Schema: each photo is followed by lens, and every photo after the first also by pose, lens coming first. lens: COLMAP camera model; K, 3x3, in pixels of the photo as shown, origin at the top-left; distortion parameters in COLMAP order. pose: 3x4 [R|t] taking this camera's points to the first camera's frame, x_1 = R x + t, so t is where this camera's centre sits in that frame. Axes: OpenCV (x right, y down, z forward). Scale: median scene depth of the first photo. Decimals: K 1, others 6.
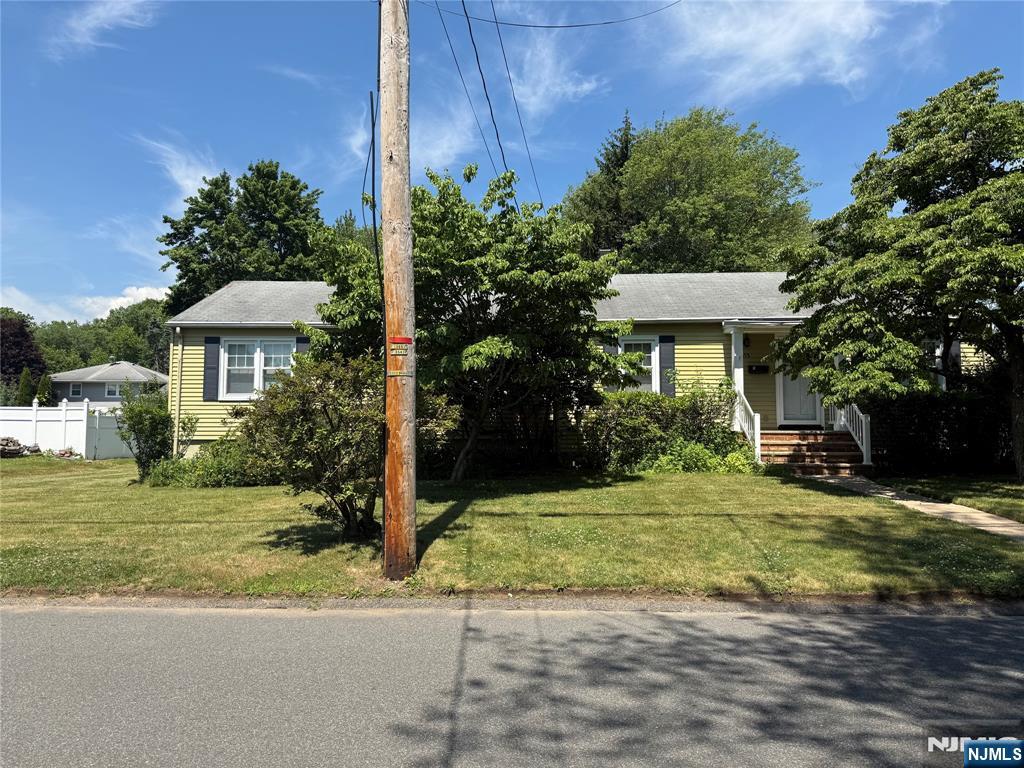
lens RADIAL K [[699.4, 0, 507.6], [0, 699.4, 397.2], [0, 0, 1]] dist [0.003920, -0.004864]
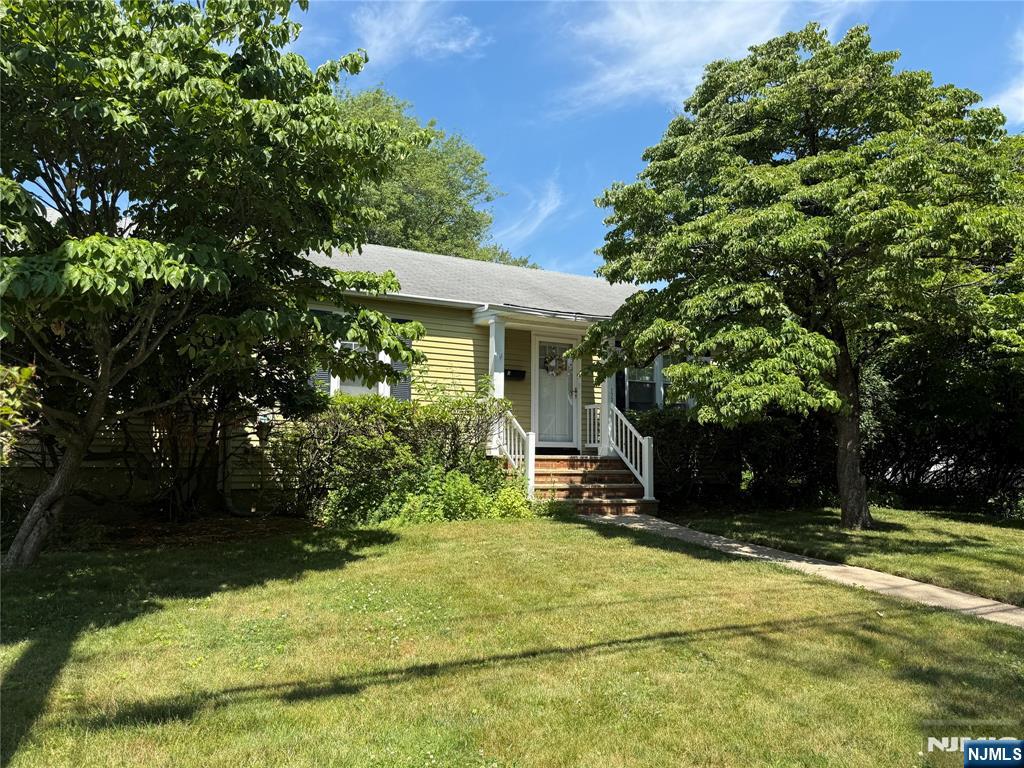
lens RADIAL K [[699.4, 0, 507.6], [0, 699.4, 397.2], [0, 0, 1]] dist [0.003920, -0.004864]
pose [[0.871210, 0.043812, 0.488951, -0.019454], [-0.030953, 0.998930, -0.034356, 0.012389], [-0.489933, 0.014797, 0.871634, 0.371171]]
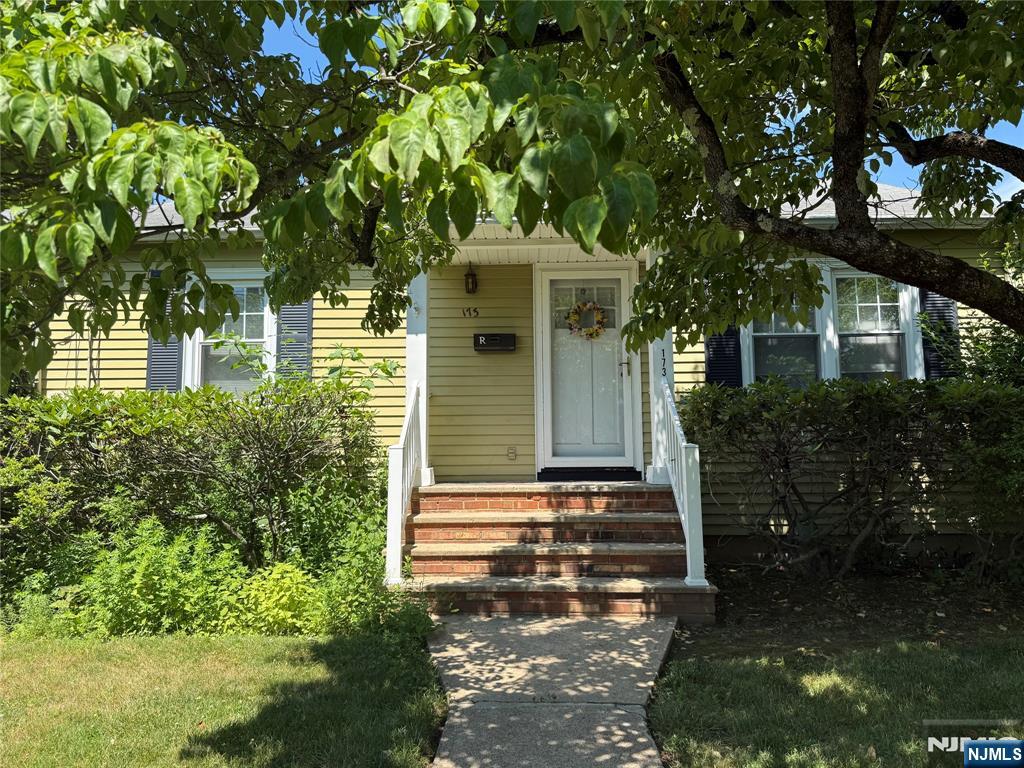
lens RADIAL K [[699.4, 0, 507.6], [0, 699.4, 397.2], [0, 0, 1]] dist [0.003920, -0.004864]
pose [[0.999811, -0.014464, -0.012981, 0.409012], [0.013804, 0.998675, -0.049569, 0.017960], [0.013681, 0.049380, 0.998686, 0.618784]]
